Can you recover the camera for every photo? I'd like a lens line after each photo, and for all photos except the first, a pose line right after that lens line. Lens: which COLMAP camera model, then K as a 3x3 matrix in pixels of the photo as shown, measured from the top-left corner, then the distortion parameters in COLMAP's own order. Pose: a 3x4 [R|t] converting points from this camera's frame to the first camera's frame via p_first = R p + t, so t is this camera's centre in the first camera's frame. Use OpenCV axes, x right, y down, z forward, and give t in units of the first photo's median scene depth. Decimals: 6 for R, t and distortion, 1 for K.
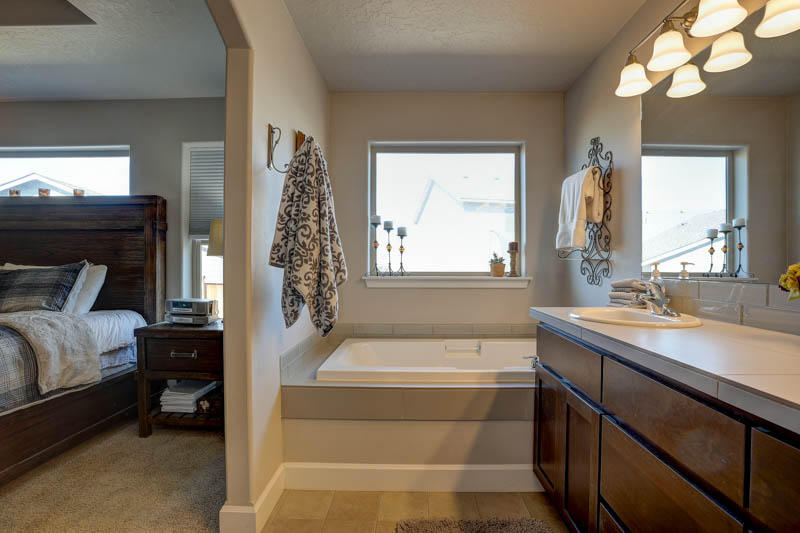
lens RADIAL K [[389.6, 0, 403.5], [0, 389.6, 266.4], [0, 0, 1]] dist [-0.070404, 0.028096]
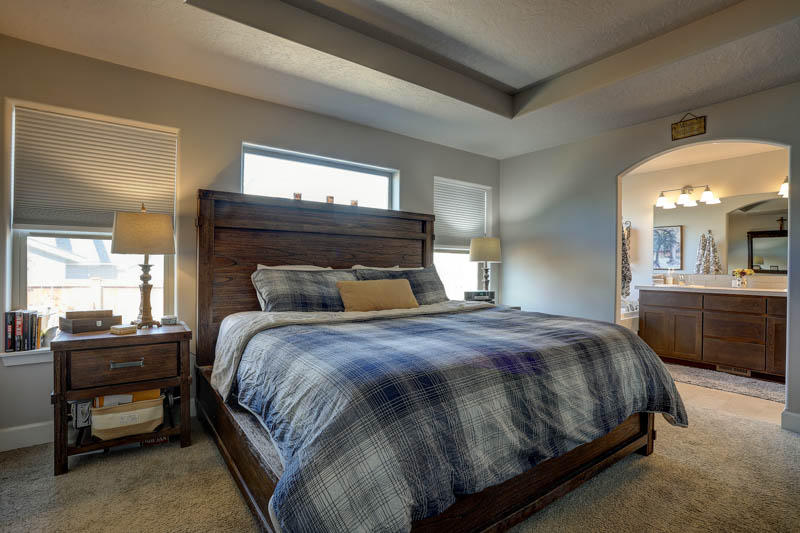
lens RADIAL K [[389.6, 0, 403.5], [0, 389.6, 266.4], [0, 0, 1]] dist [-0.070404, 0.028096]
pose [[0.796545, 0.010718, 0.604484, -1.752851], [-0.004895, 0.999924, -0.011279, 0.014658], [-0.604560, 0.006025, 0.796537, -0.059886]]
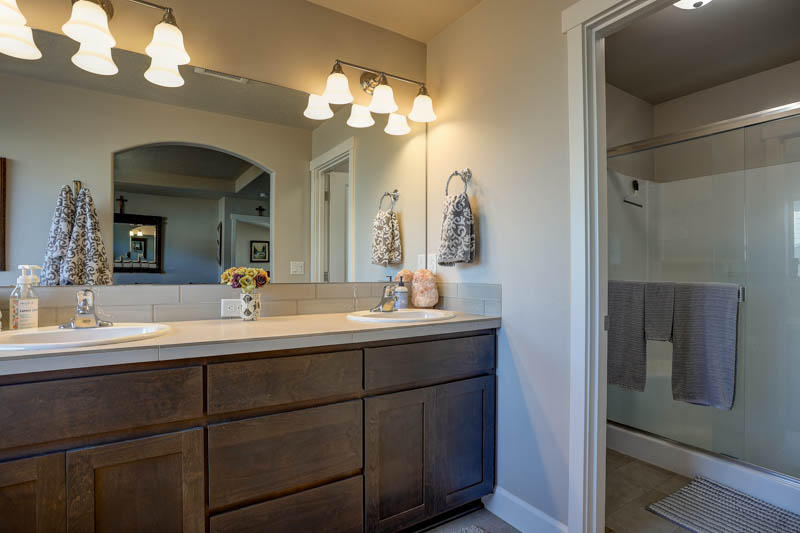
lens RADIAL K [[419.1, 0, 400.0], [0, 419.1, 266.5], [0, 0, 1]] dist [-0.077093, 0.046626]
pose [[-0.553276, 0.006690, 0.832971, -0.263676], [0.007118, 0.999969, -0.003304, 0.001636], [-0.832967, 0.004101, -0.553307, 0.528643]]
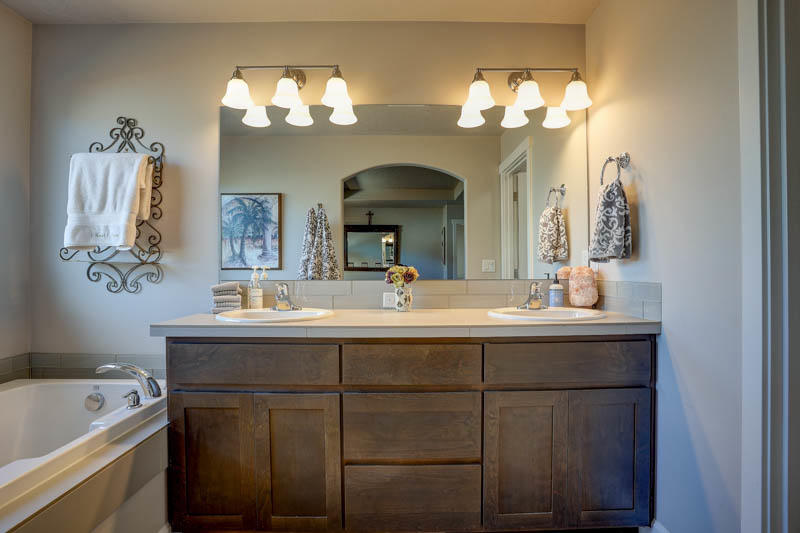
lens RADIAL K [[389.6, 0, 403.5], [0, 389.6, 266.4], [0, 0, 1]] dist [-0.070404, 0.028096]
pose [[-0.025571, 0.004771, 0.999662, -0.307418], [0.015760, 0.999866, -0.004369, 0.003205], [-0.999549, 0.015643, -0.025643, 0.374347]]
